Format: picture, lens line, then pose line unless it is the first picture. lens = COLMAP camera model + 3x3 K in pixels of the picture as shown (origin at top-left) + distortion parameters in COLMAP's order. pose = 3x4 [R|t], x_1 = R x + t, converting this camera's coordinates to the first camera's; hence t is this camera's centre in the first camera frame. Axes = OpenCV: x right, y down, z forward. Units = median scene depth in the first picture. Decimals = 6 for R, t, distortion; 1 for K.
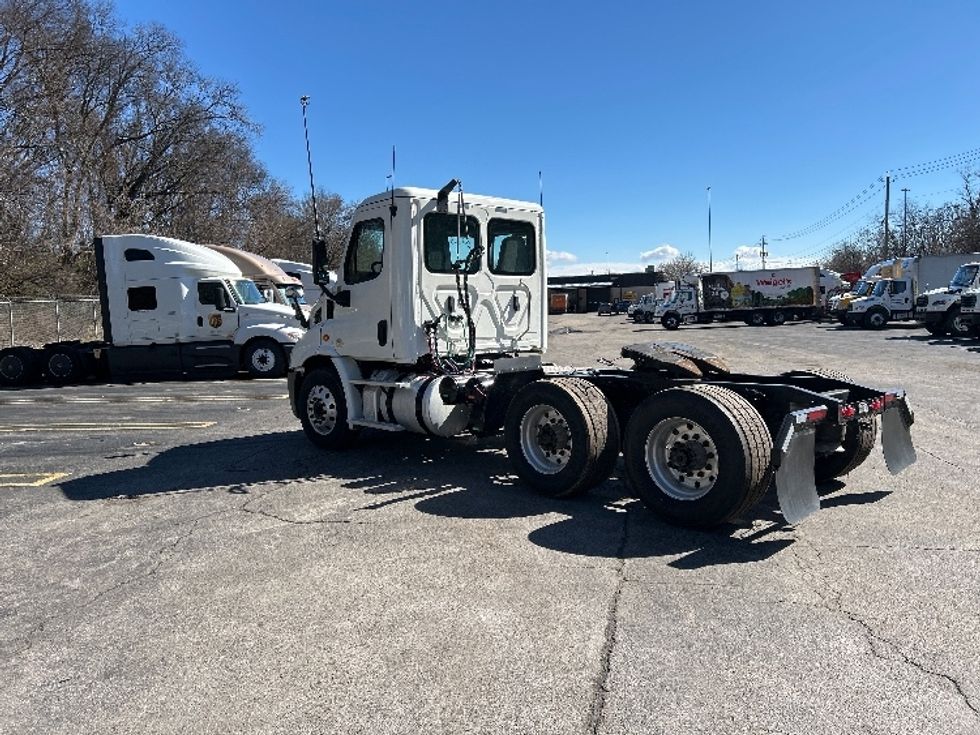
lens RADIAL K [[780.1, 0, 490.0], [0, 780.1, 367.5], [0, 0, 1]] dist [0.070940, 0.000772]
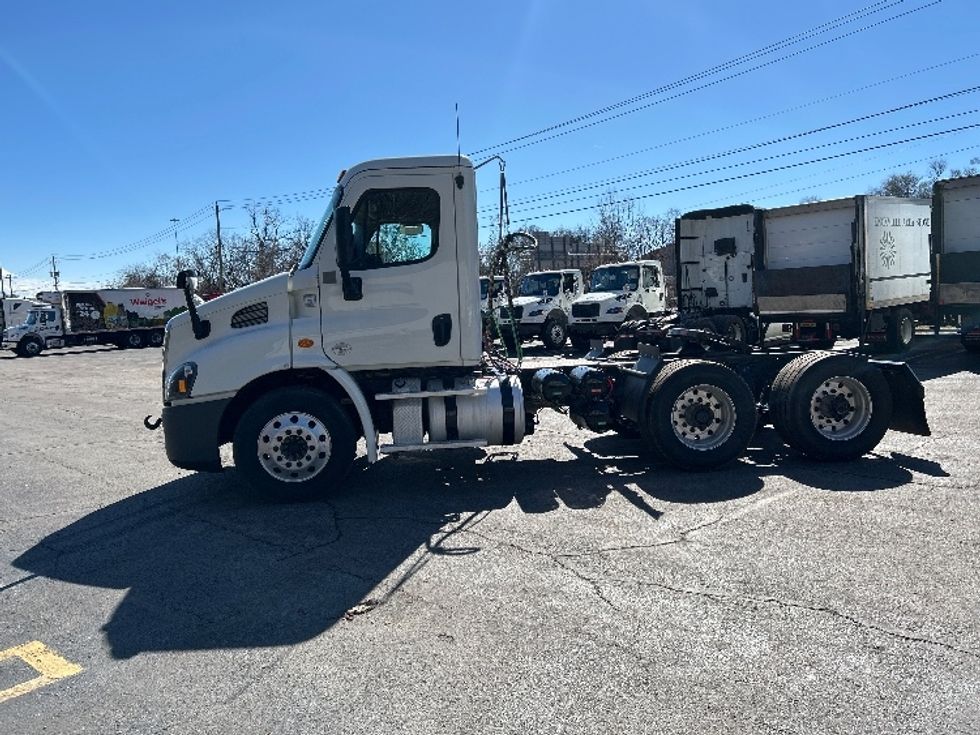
lens RADIAL K [[795.1, 0, 489.0], [0, 795.1, 318.8], [0, 0, 1]] dist [0.059635, -0.062210]
pose [[0.599963, -0.011474, 0.799945, -0.743489], [0.087702, 0.994814, -0.051508, -0.008727], [-0.795206, 0.101060, 0.597858, 0.457452]]
